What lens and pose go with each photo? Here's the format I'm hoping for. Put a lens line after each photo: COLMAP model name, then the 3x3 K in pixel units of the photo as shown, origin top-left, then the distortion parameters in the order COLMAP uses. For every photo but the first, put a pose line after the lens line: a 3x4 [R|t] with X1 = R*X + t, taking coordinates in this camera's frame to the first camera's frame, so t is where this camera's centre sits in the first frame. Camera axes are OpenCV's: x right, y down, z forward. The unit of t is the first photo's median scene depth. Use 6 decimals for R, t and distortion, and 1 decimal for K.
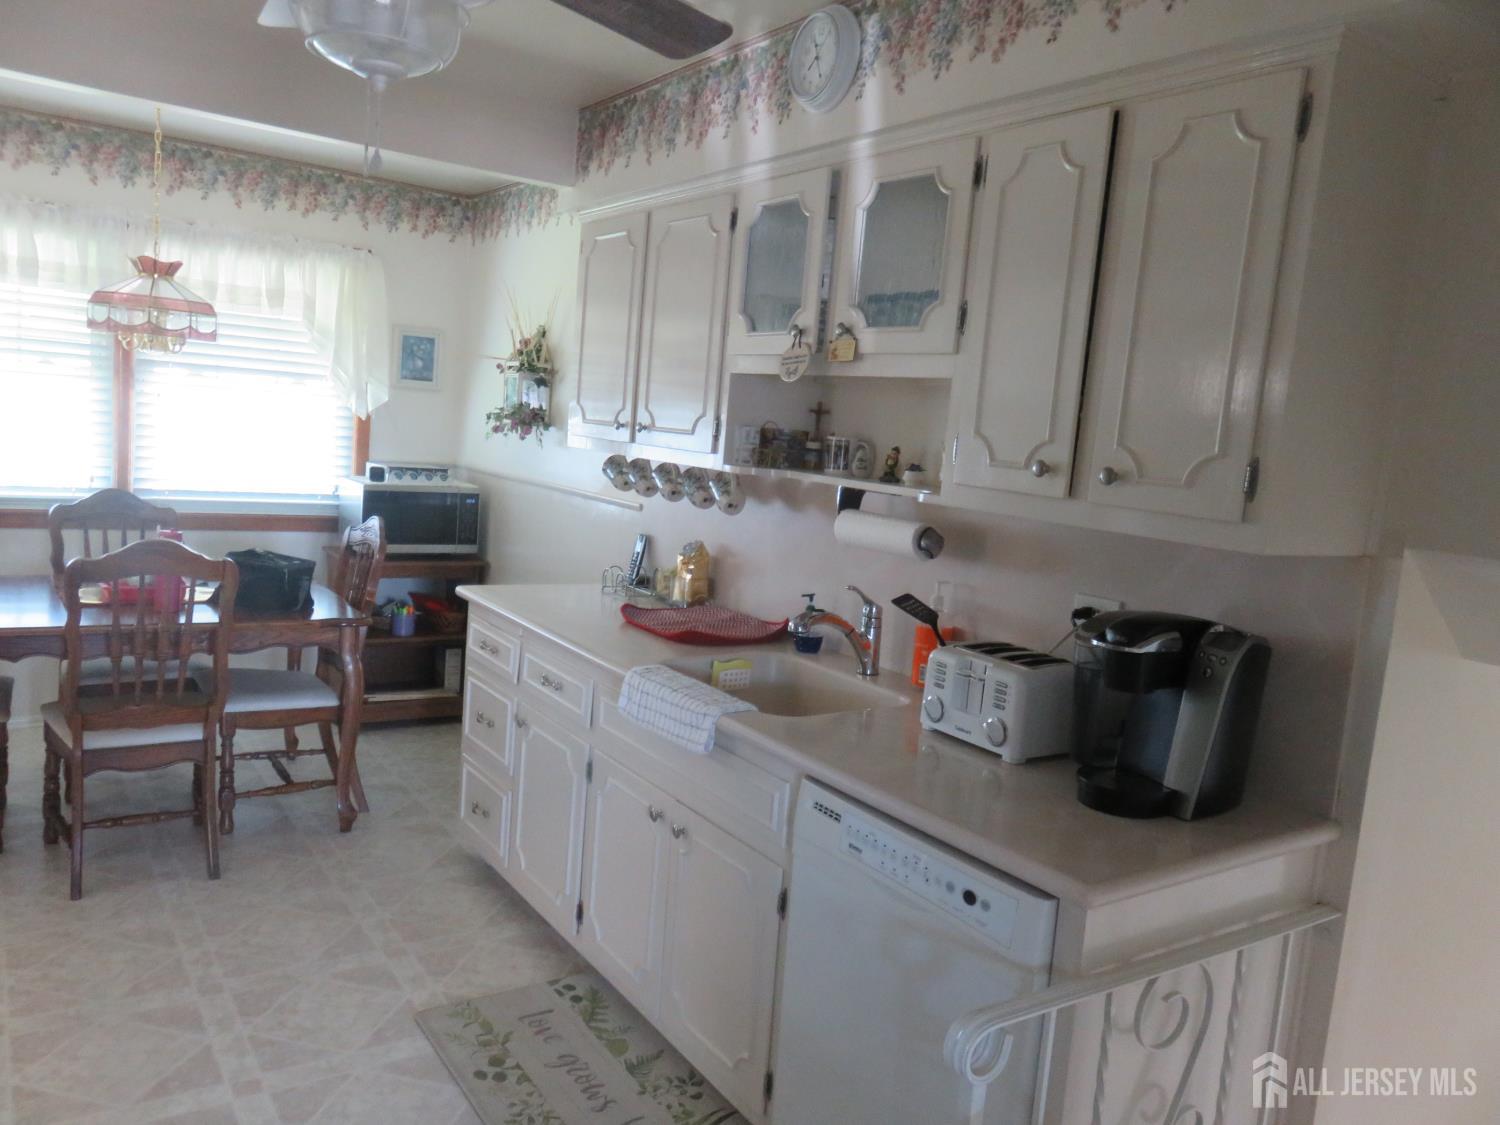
lens RADIAL K [[1116.5, 0, 750.0], [0, 1116.5, 562.5], [0, 0, 1]] dist [-0.014508, 0.001944]
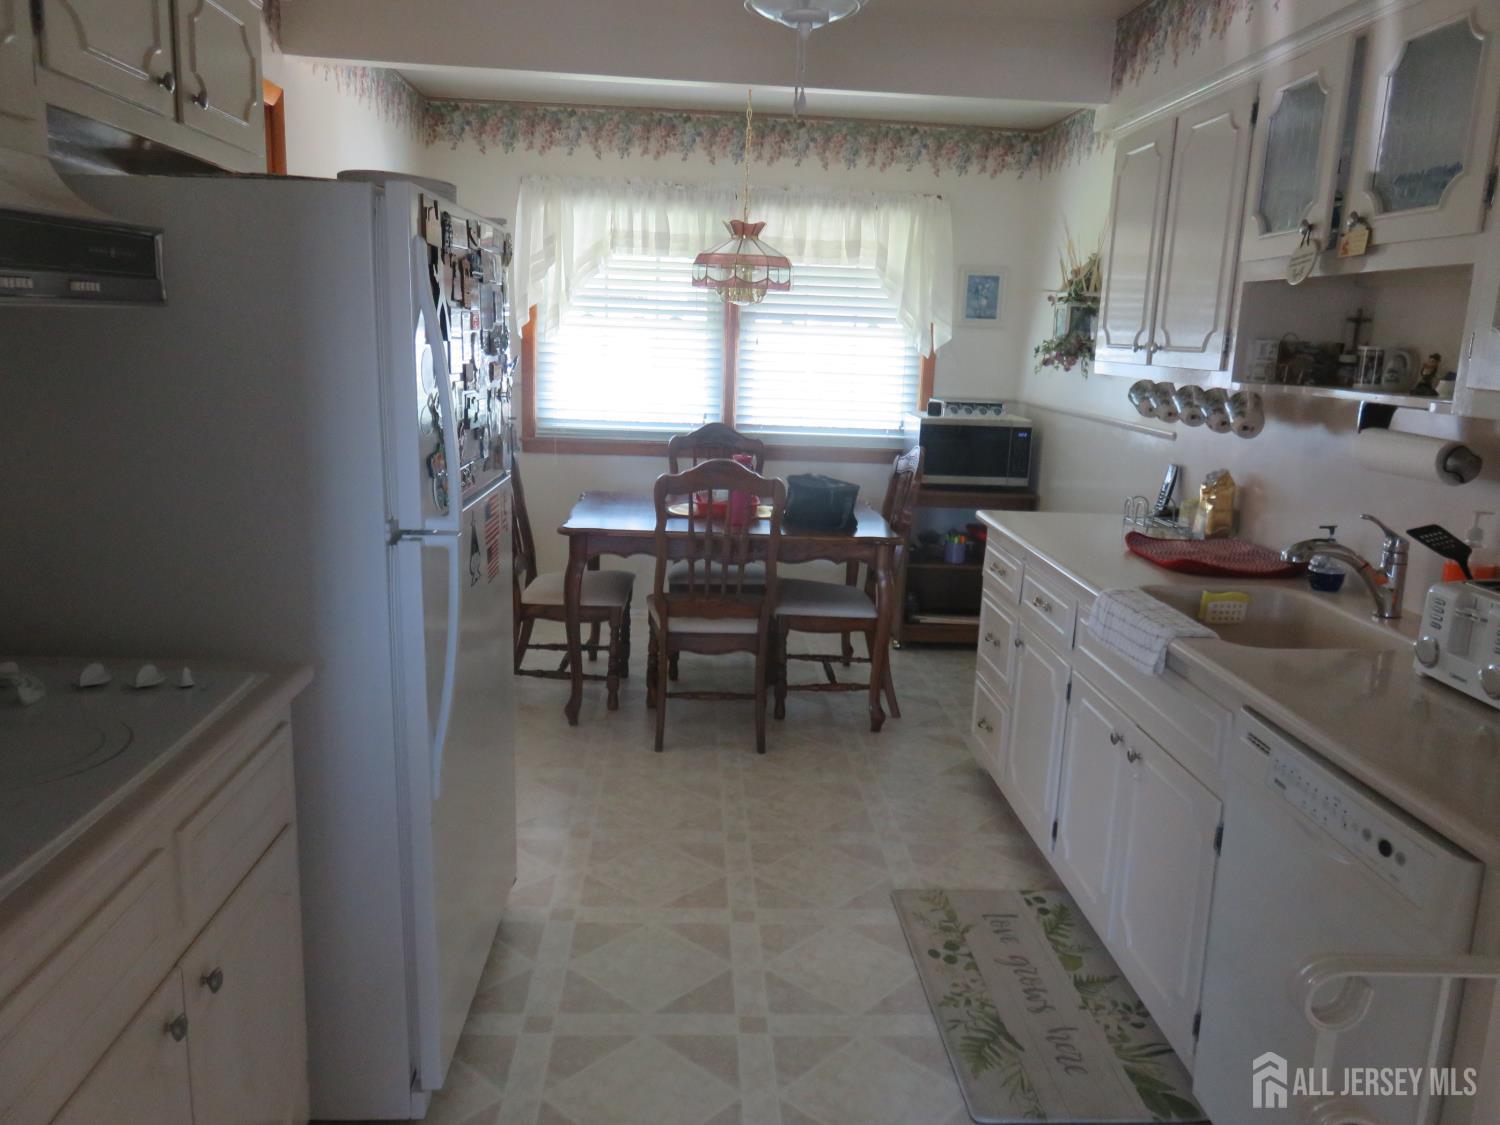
lens RADIAL K [[1117.8, 0, 750.0], [0, 1117.8, 562.5], [0, 0, 1]] dist [-0.009928, 0.001553]
pose [[0.853940, 0.054908, -0.517467, 0.113058], [-0.031600, 0.998054, 0.053756, 0.022860], [0.519412, -0.029552, 0.854013, -0.005306]]
